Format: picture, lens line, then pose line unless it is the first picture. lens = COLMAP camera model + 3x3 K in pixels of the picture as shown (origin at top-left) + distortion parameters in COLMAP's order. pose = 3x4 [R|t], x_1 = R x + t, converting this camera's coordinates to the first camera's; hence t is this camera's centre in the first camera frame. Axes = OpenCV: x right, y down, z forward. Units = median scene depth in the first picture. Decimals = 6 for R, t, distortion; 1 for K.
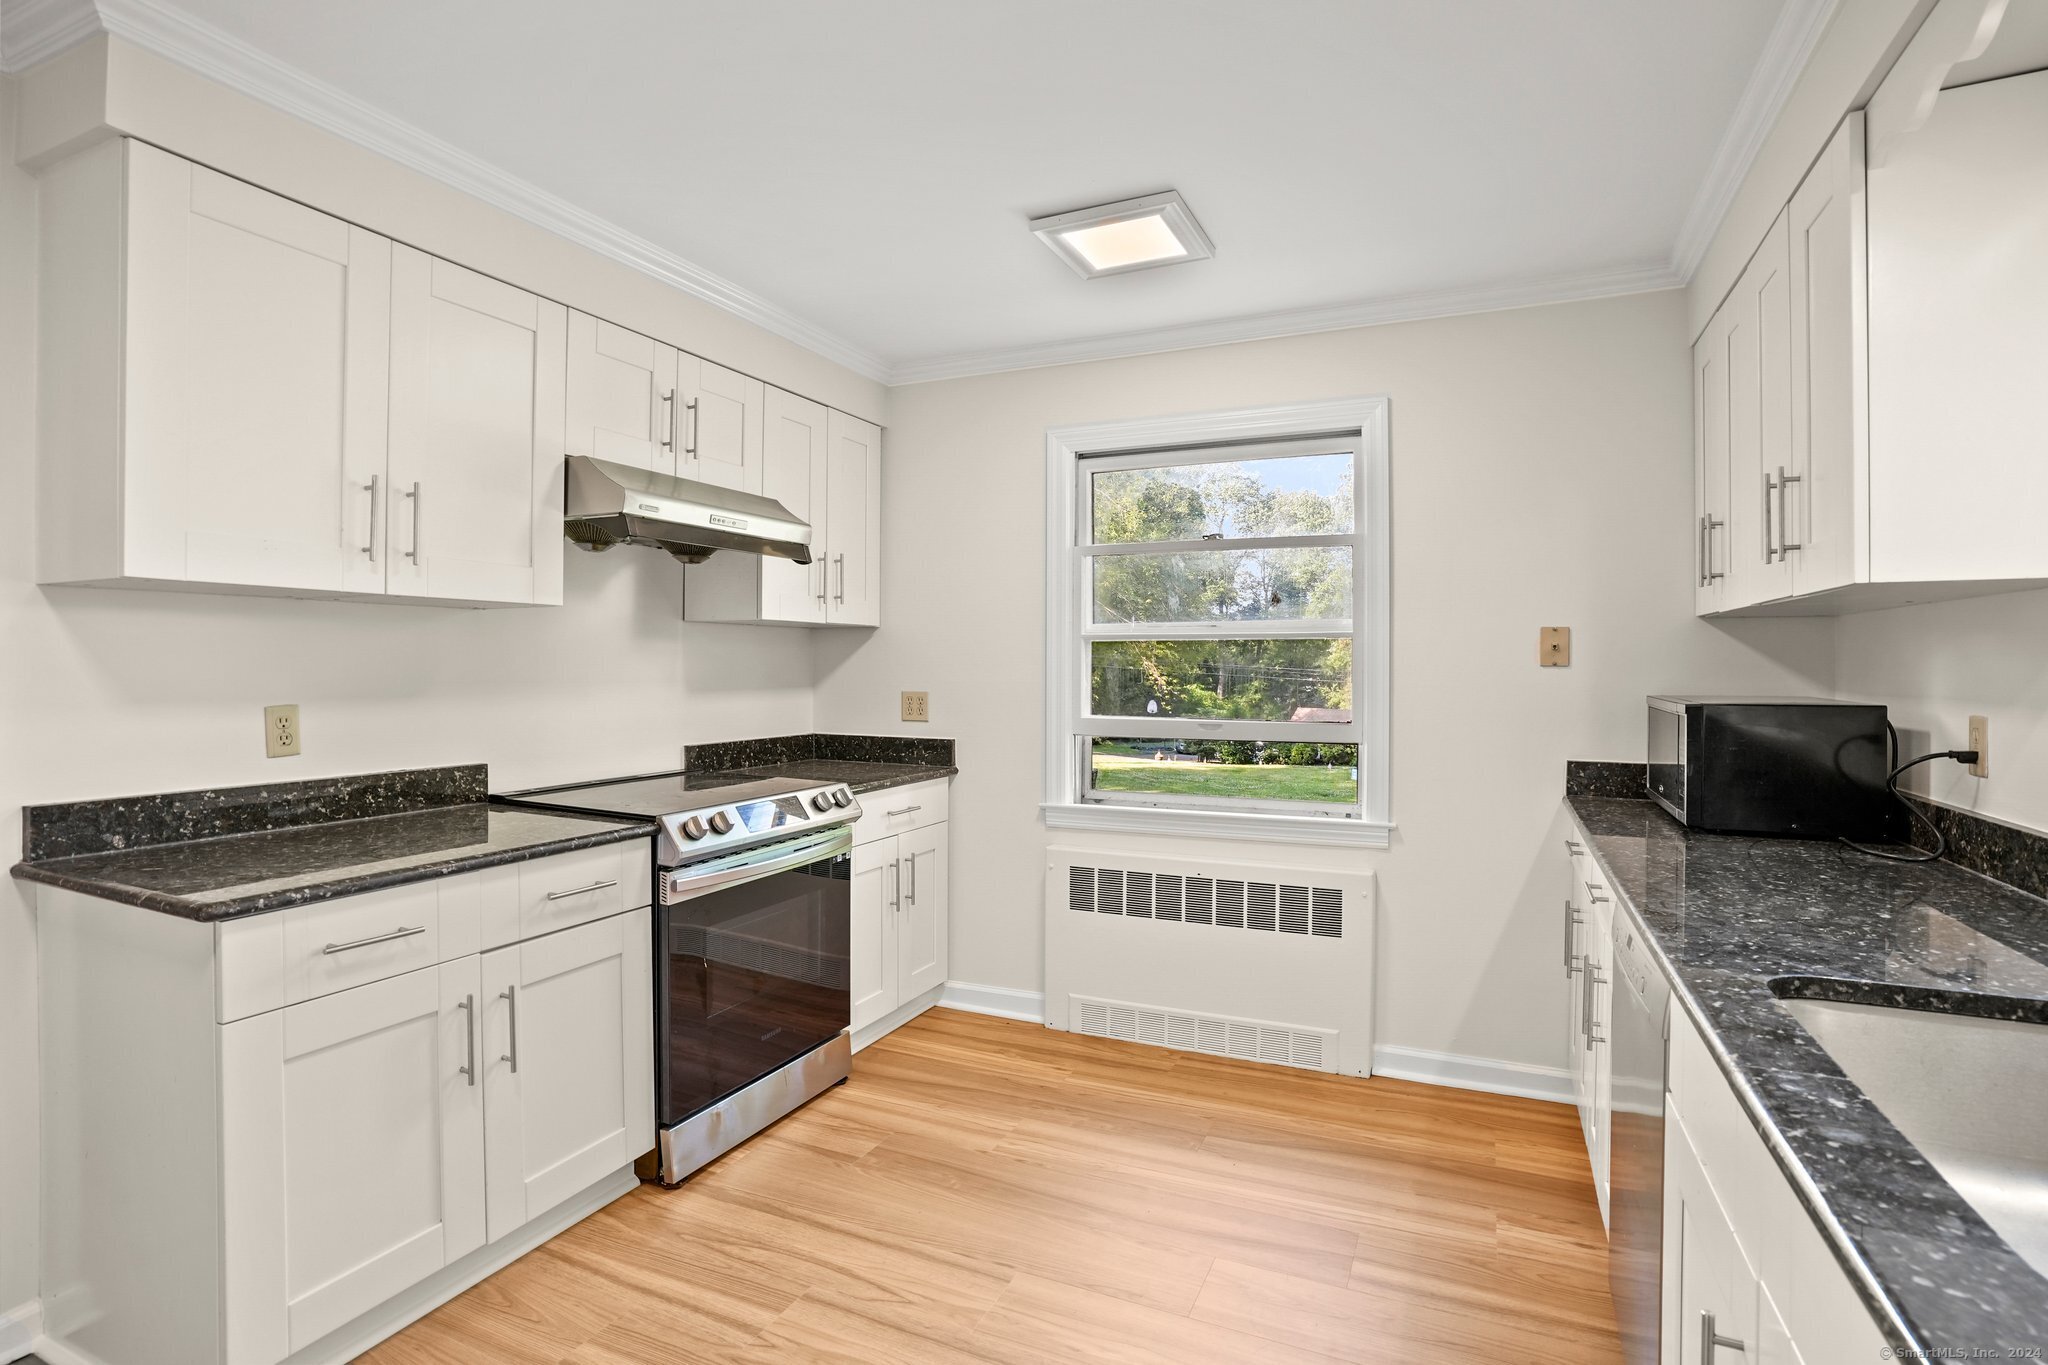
lens RADIAL K [[997.0, 0, 1026.0], [0, 997.0, 668.6], [0, 0, 1]] dist [-0.050803, 0.002864]
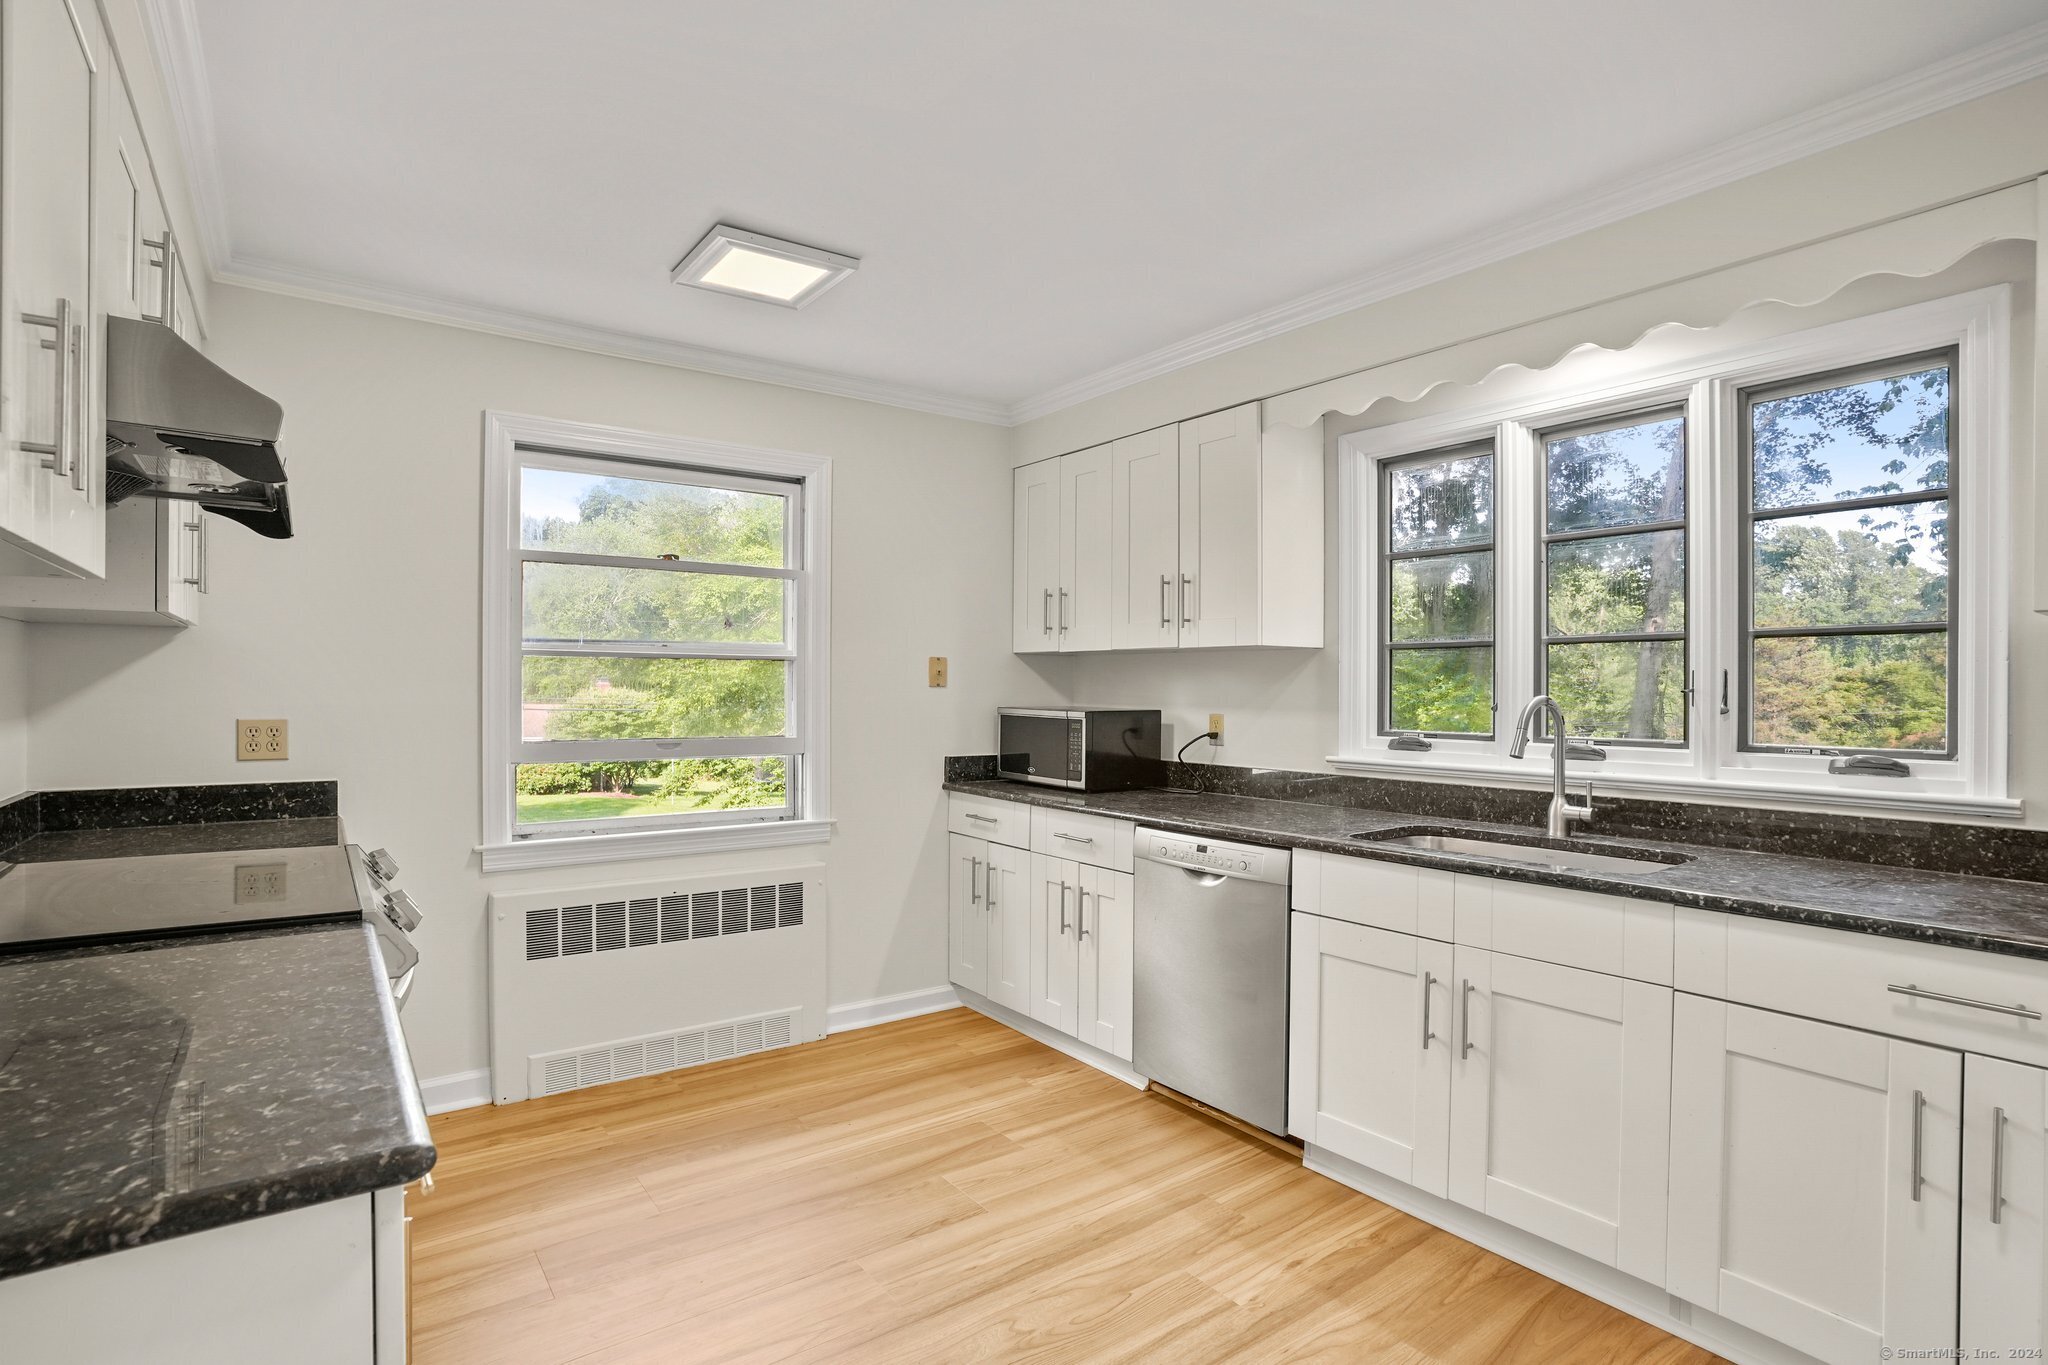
lens RADIAL K [[997.0, 0, 1027.8], [0, 997.0, 696.3], [0, 0, 1]] dist [-0.050803, 0.002864]
pose [[0.494625, -0.006711, 0.869081, -0.546702], [-0.002002, 0.999959, 0.008861, -0.001482], [-0.869104, -0.006123, 0.494591, 0.207752]]
